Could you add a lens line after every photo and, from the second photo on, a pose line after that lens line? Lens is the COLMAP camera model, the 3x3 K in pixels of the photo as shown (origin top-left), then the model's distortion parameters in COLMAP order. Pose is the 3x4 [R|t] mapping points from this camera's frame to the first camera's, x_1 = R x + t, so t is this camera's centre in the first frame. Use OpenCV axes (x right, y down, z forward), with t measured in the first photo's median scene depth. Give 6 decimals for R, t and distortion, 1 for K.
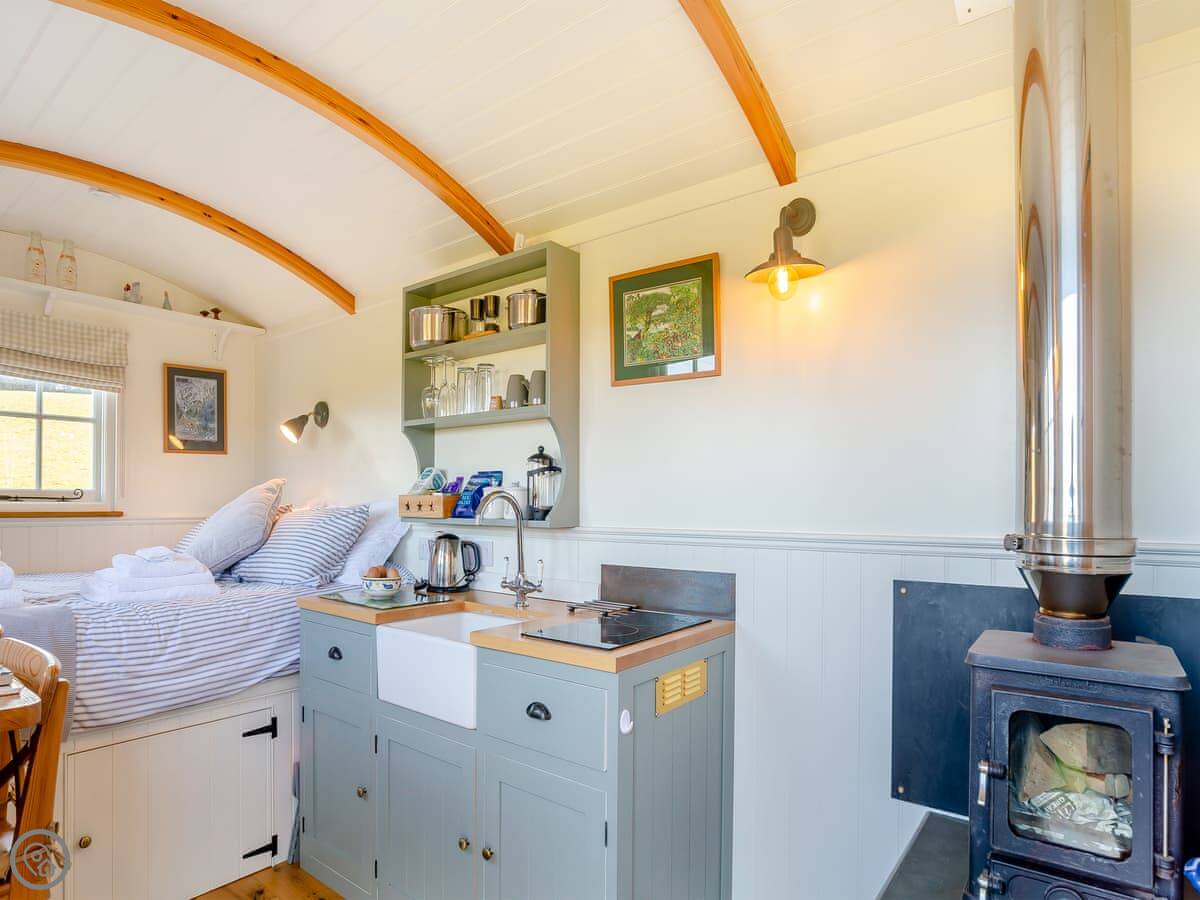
lens RADIAL K [[669.8, 0, 595.6], [0, 669.8, 504.7], [0, 0, 1]] dist [-0.058166, 0.023766]
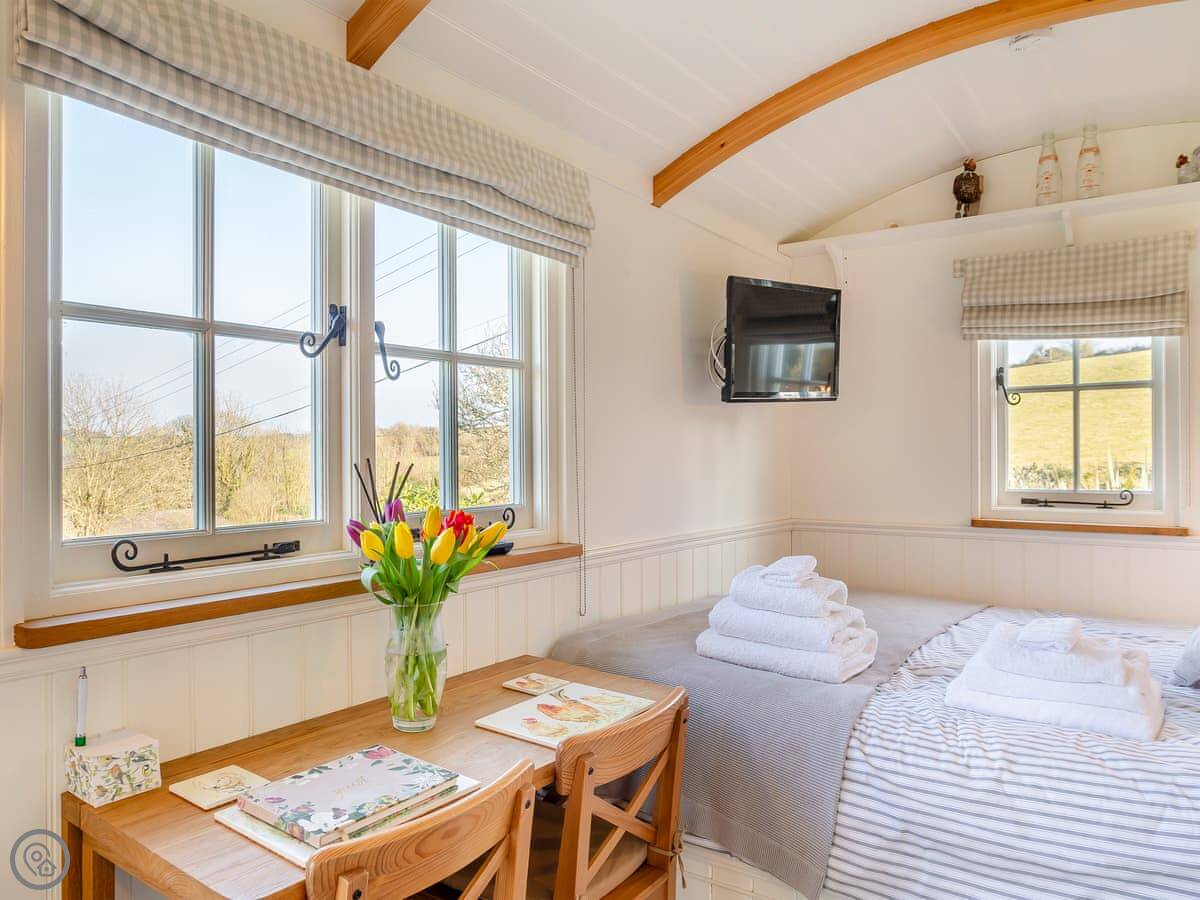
lens RADIAL K [[826.4, 0, 598.9], [0, 826.4, 459.3], [0, 0, 1]] dist [-0.060655, 0.040834]
pose [[0.042211, -0.003490, -0.999103, 0.011403], [0.001661, 0.999993, -0.003423, -0.060290], [0.999107, -0.001515, 0.042216, 0.480348]]
